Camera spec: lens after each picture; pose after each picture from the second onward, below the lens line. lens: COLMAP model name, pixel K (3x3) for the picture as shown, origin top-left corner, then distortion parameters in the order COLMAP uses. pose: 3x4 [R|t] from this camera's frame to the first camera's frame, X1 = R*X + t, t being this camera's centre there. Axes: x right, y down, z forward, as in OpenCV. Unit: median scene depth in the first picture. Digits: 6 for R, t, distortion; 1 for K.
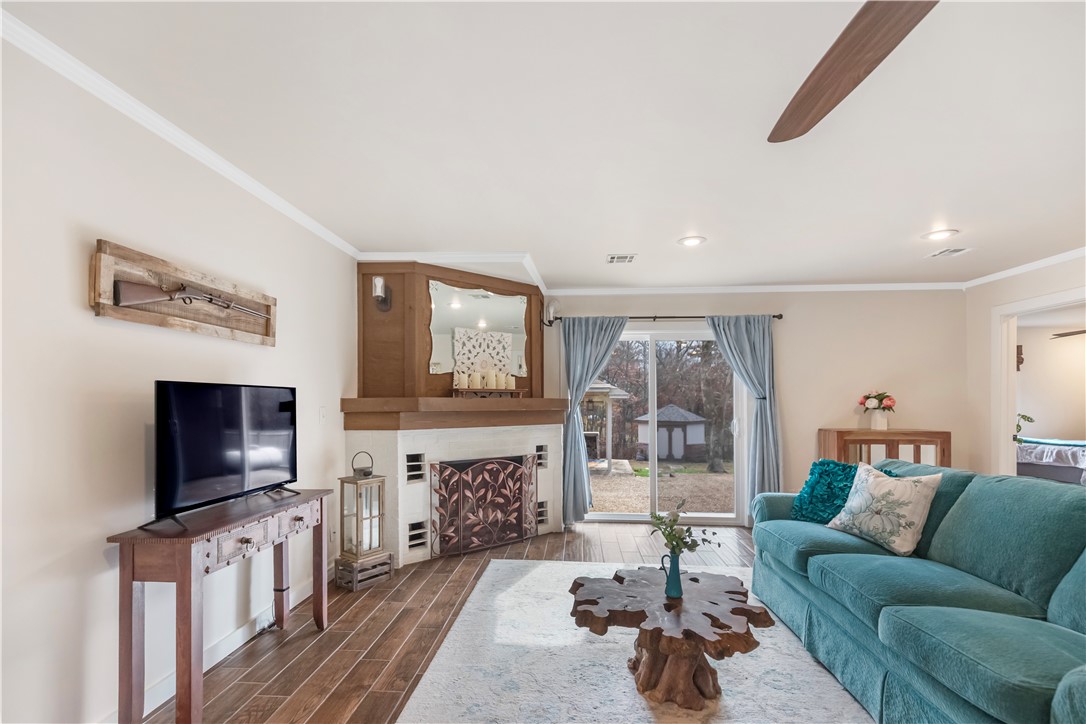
lens RADIAL K [[507.7, 0, 544.4], [0, 507.7, 401.5], [0, 0, 1]] dist [0.007793, -0.001477]
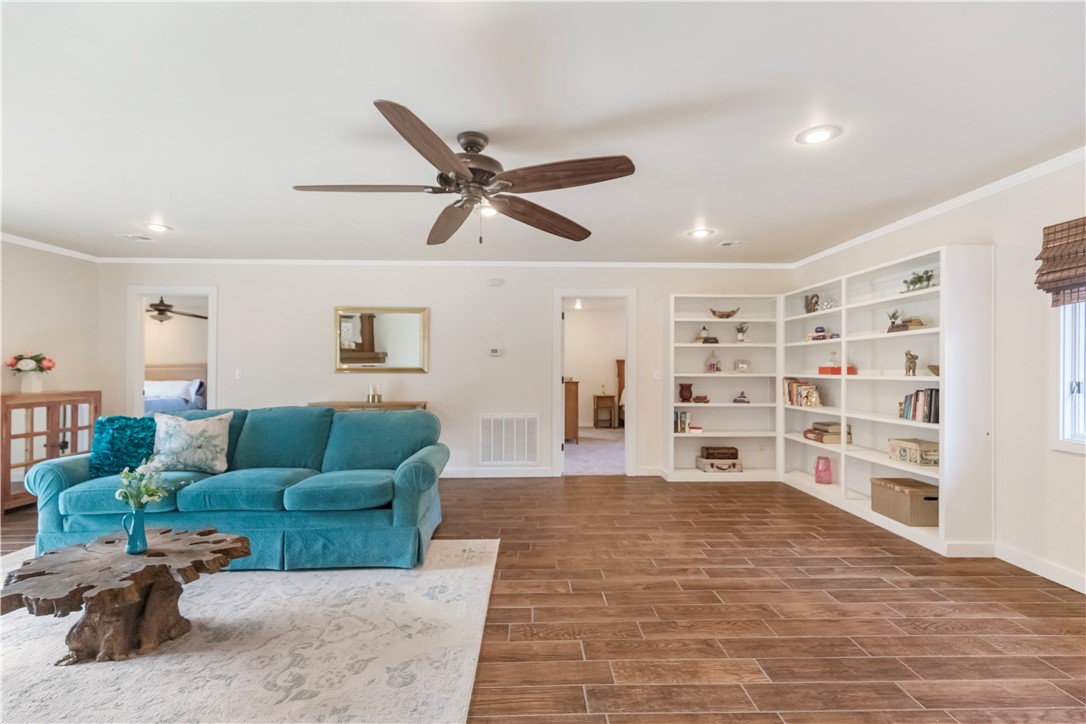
lens RADIAL K [[507.7, 0, 545.2], [0, 507.7, 364.5], [0, 0, 1]] dist [0.007793, -0.001477]
pose [[-0.103094, 0.000599, 0.994671, -0.490310], [0.001998, 0.999998, -0.000395, 0.006698], [-0.994670, 0.001947, -0.103095, 0.173886]]
